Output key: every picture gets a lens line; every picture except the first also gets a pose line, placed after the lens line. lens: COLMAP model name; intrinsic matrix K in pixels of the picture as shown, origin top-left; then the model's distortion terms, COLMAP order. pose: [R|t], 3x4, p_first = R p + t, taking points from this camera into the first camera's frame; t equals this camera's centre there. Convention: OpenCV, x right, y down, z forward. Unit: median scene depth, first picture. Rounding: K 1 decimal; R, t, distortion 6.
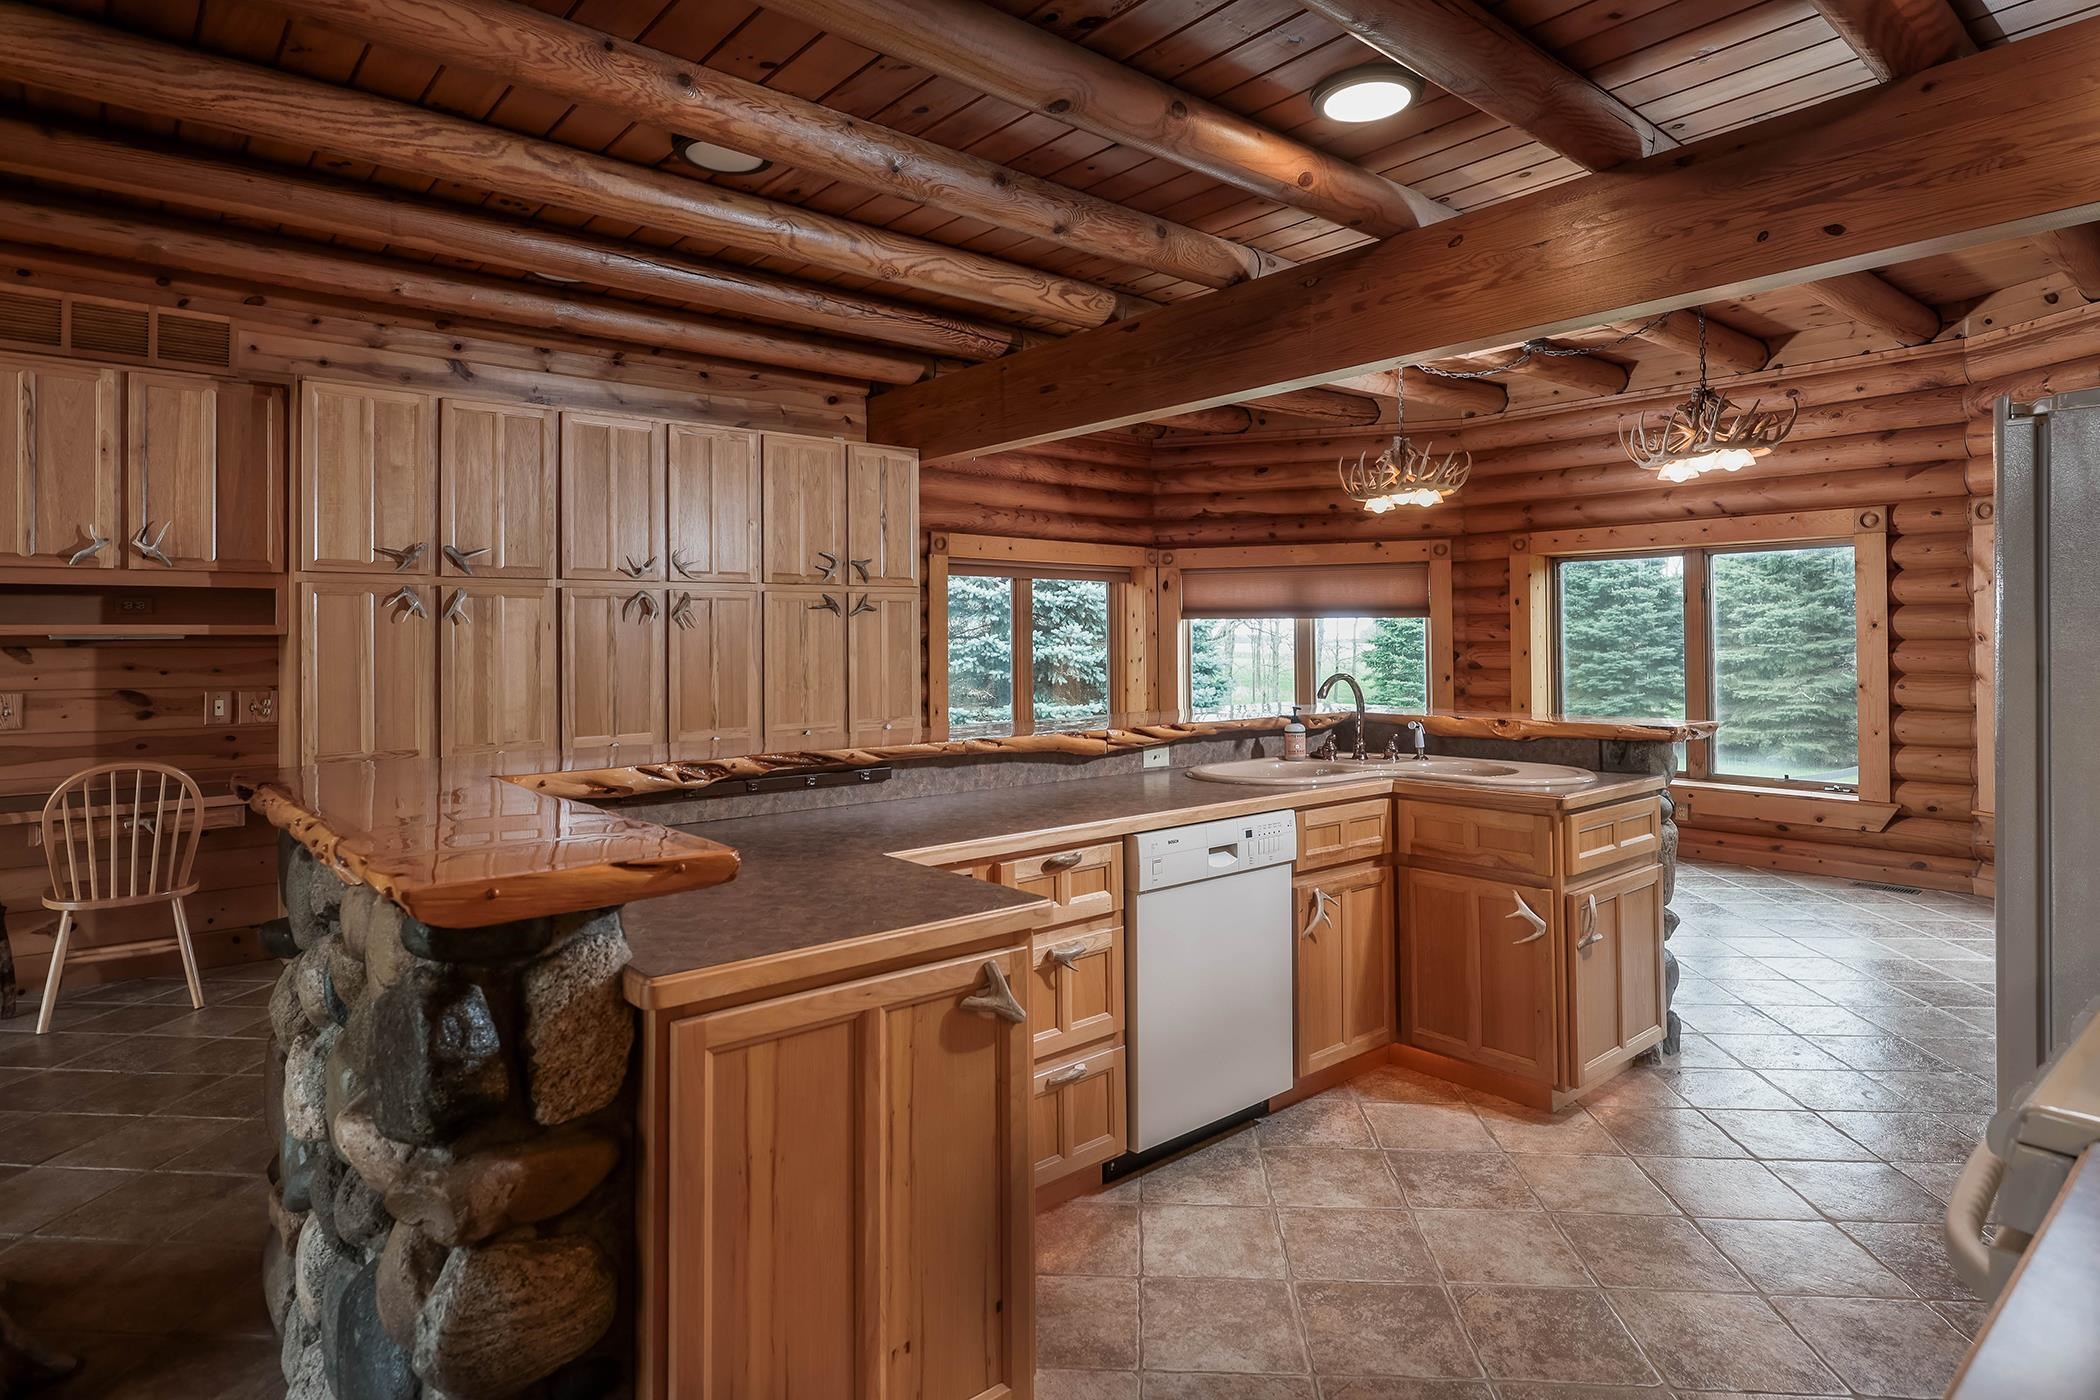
lens RADIAL K [[1130.7, 0, 1048.4], [0, 1130.7, 624.1], [0, 0, 1]] dist [0.001491, 0.000043]
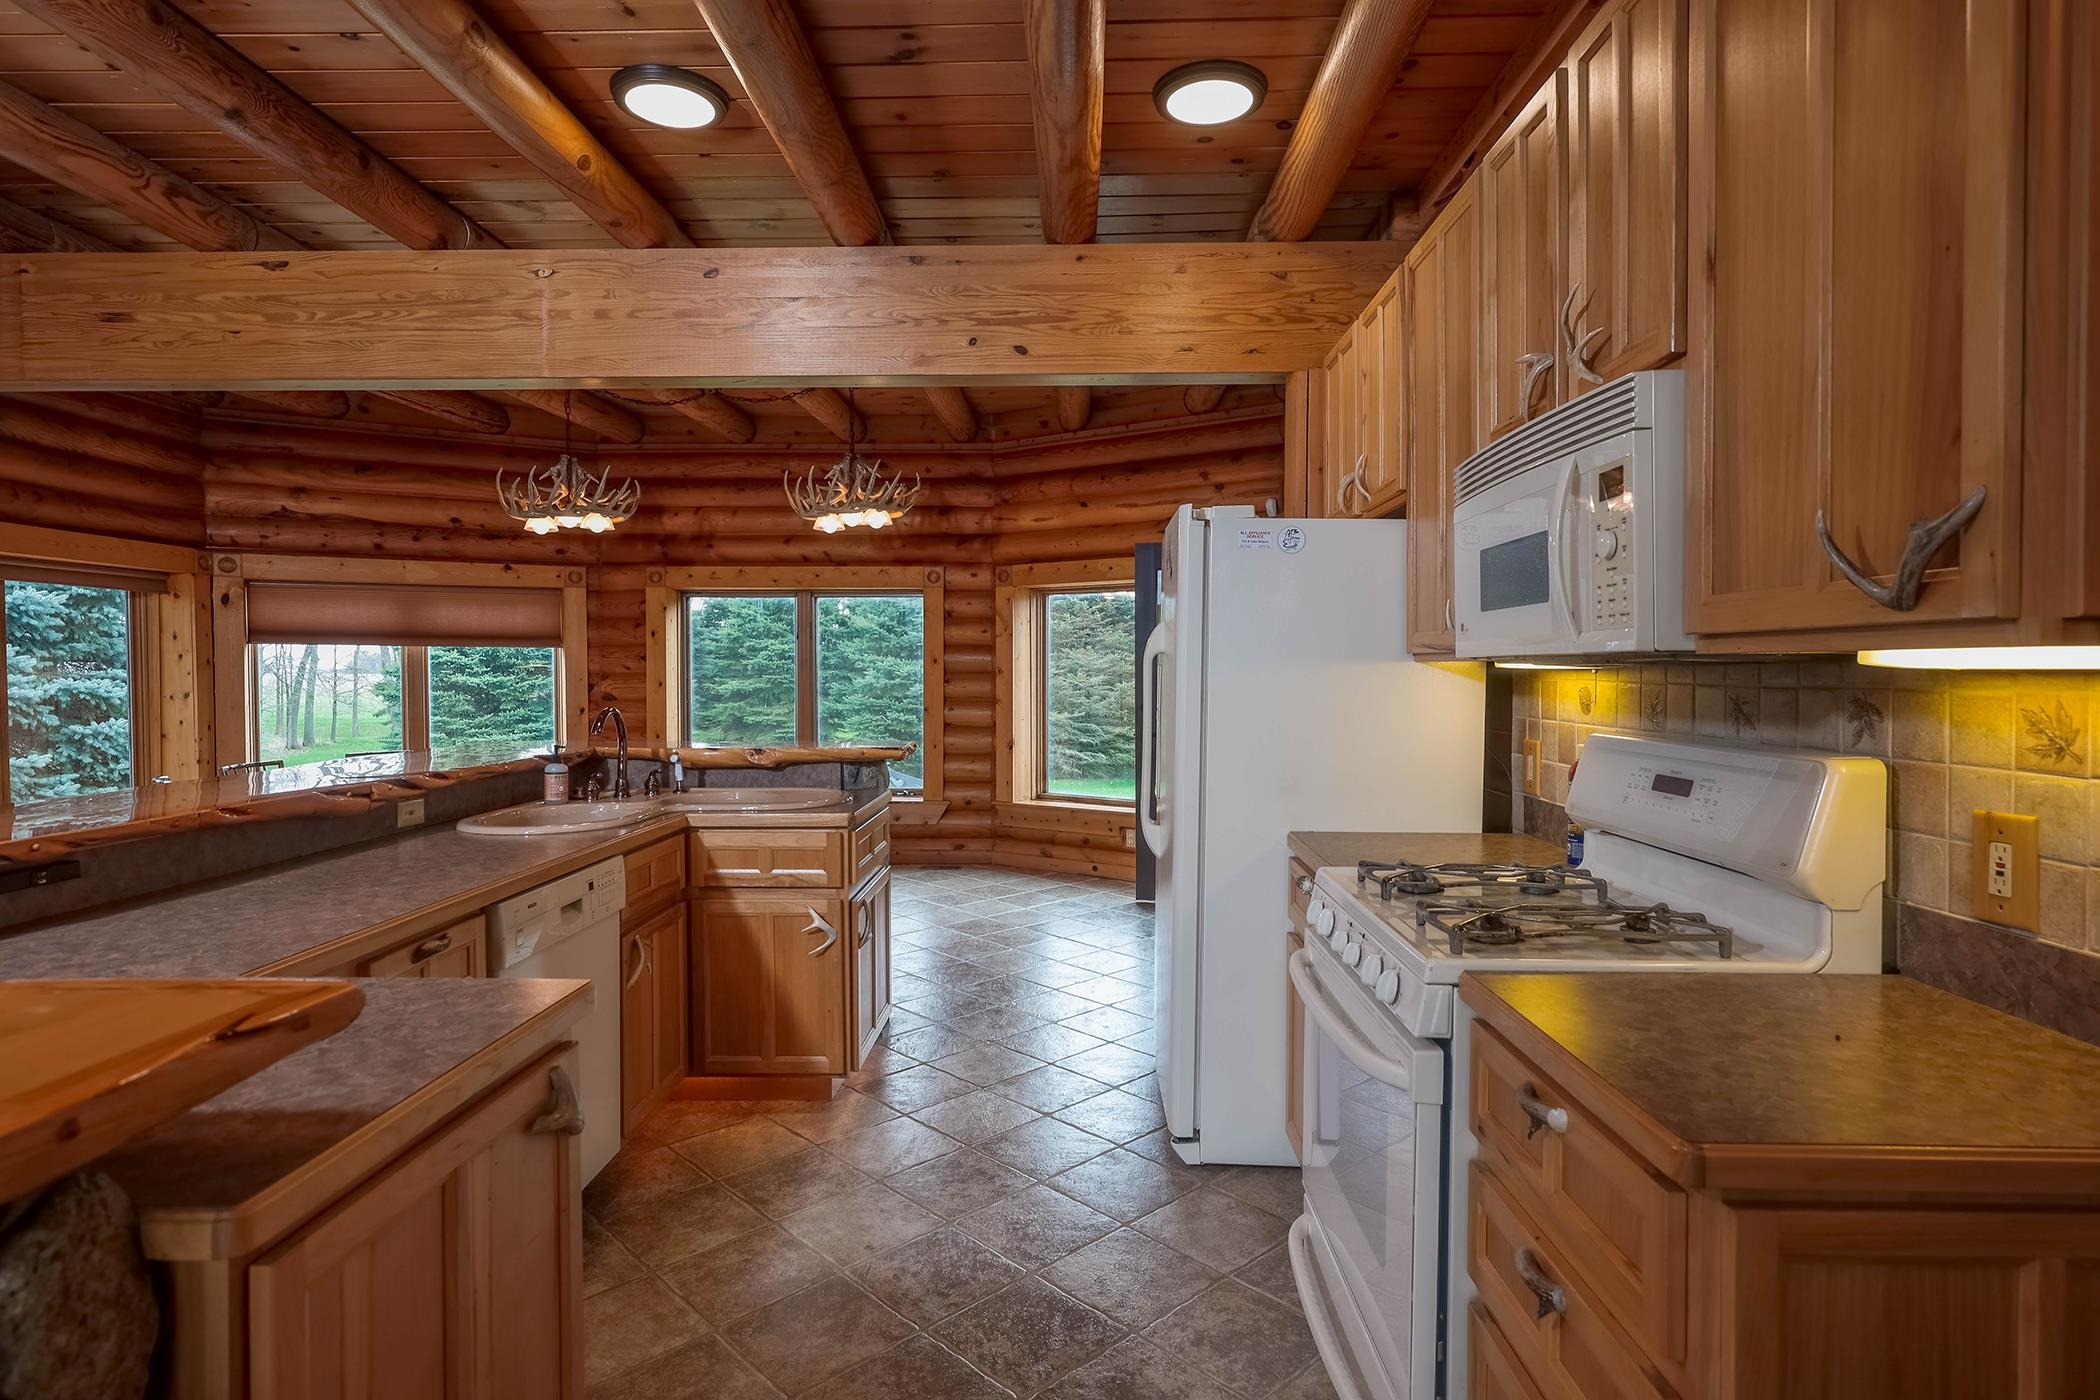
lens RADIAL K [[1142.7, 0, 1050.0], [0, 1142.7, 700.0], [0, 0, 1]] dist [-0.000553, -0.001126]
pose [[0.660419, -0.014734, 0.750753, -0.137777], [-0.015451, 0.999329, 0.033205, 0.000236], [-0.750739, -0.033529, 0.659748, 0.064468]]
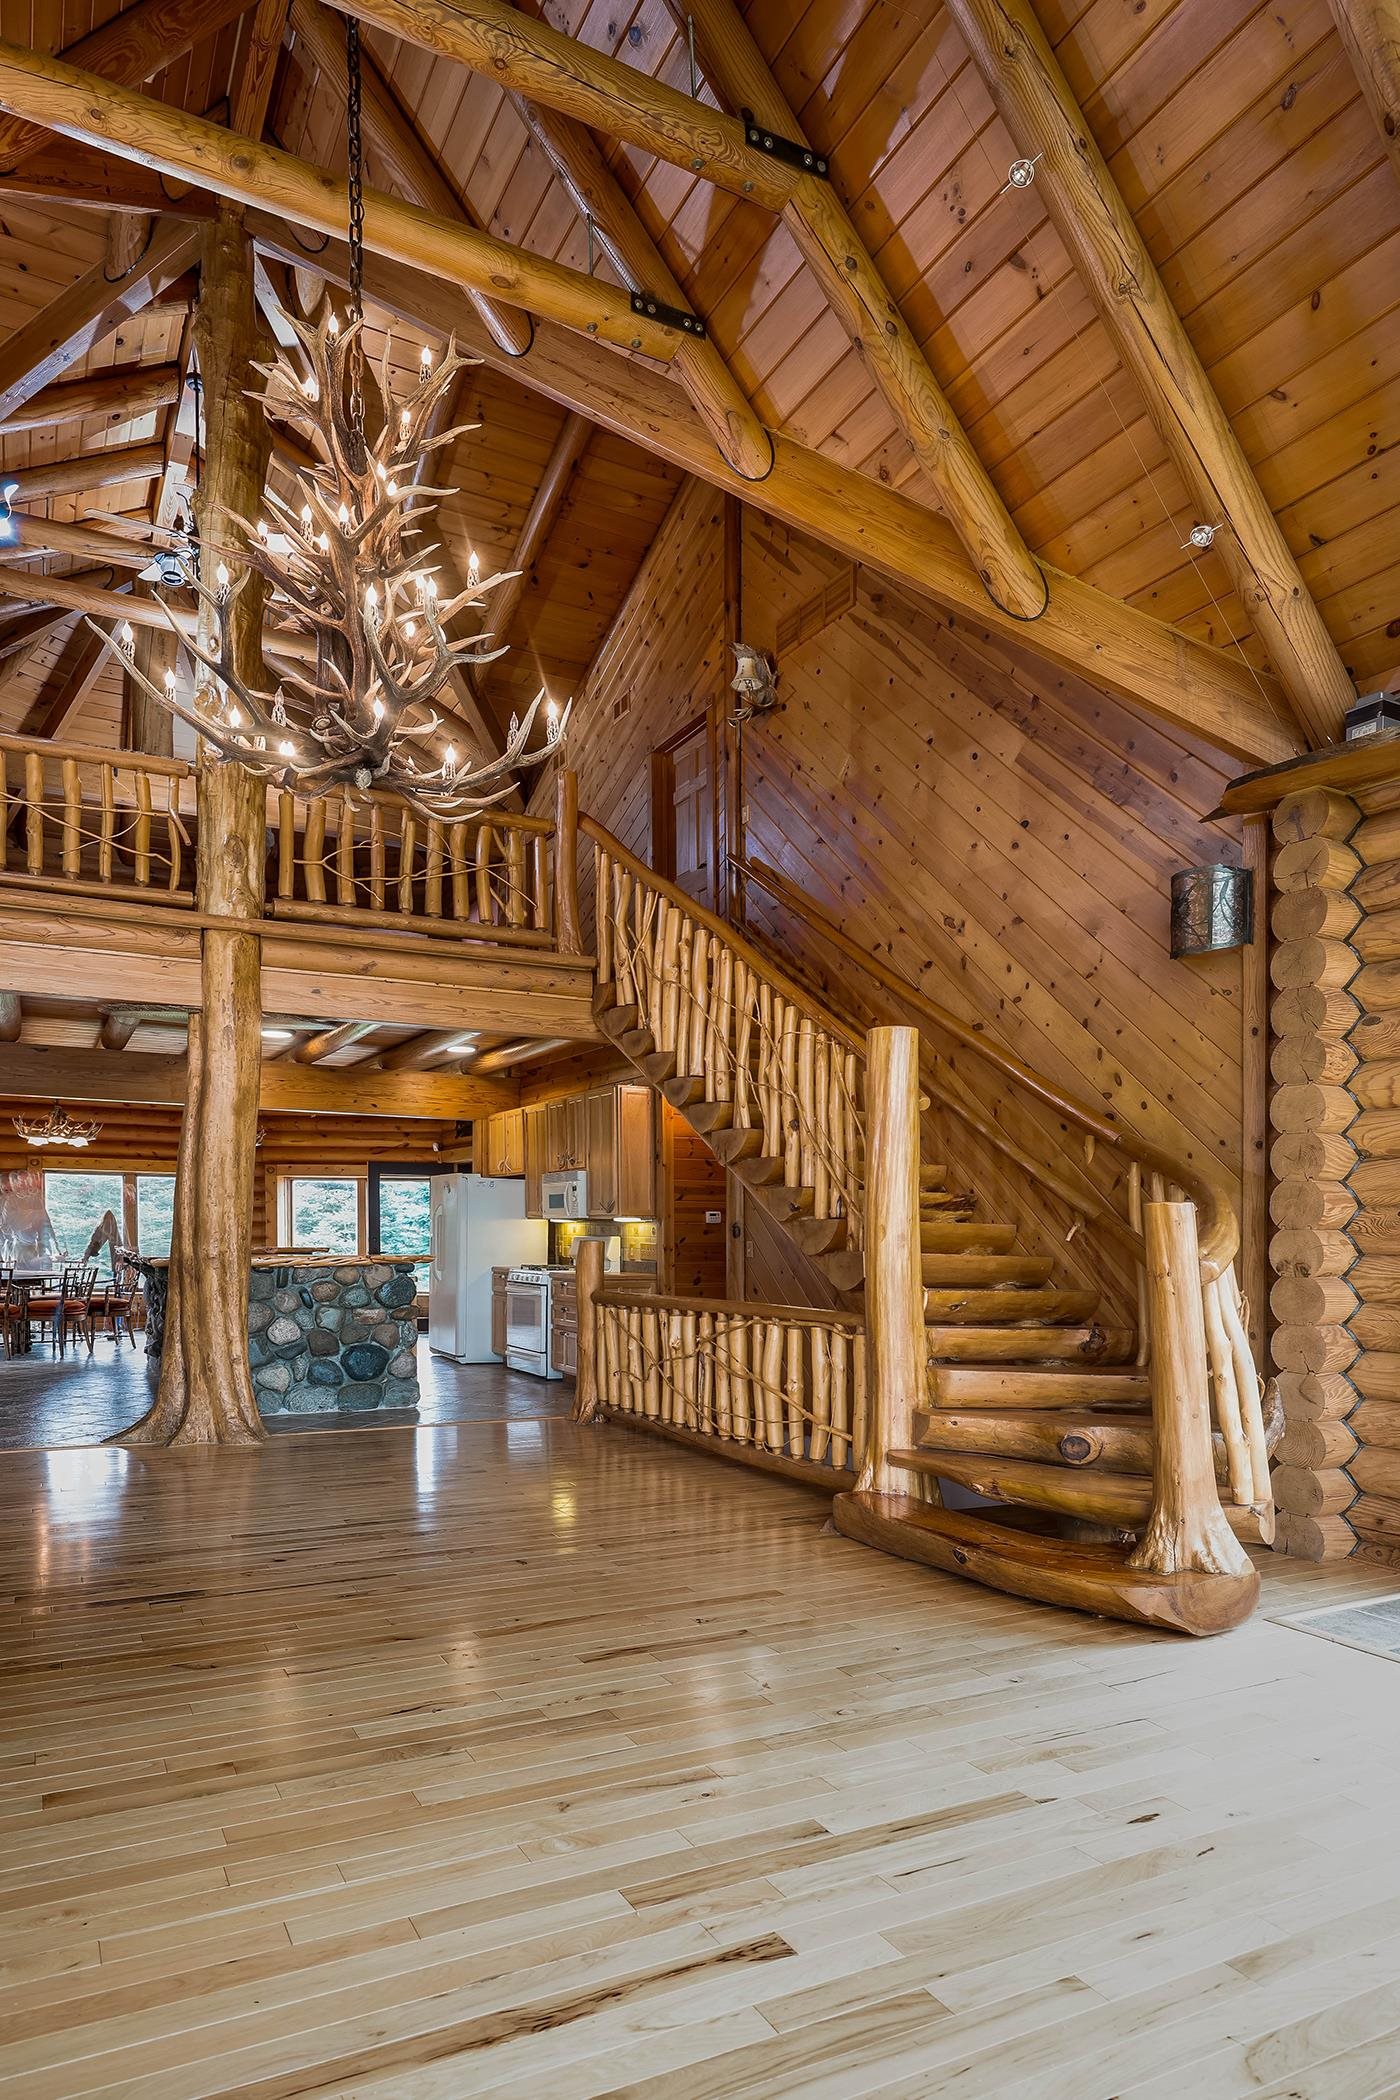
lens RADIAL K [[1410.4, 0, 700.0], [0, 1410.4, 1050.0], [0, 0, 1]] dist [0.000058, 0.000008]
pose [[0.170842, 0.129936, 0.976693, -1.843100], [-0.018542, 0.991515, -0.128665, 0.012476], [-0.985124, 0.003871, 0.171802, -0.382828]]
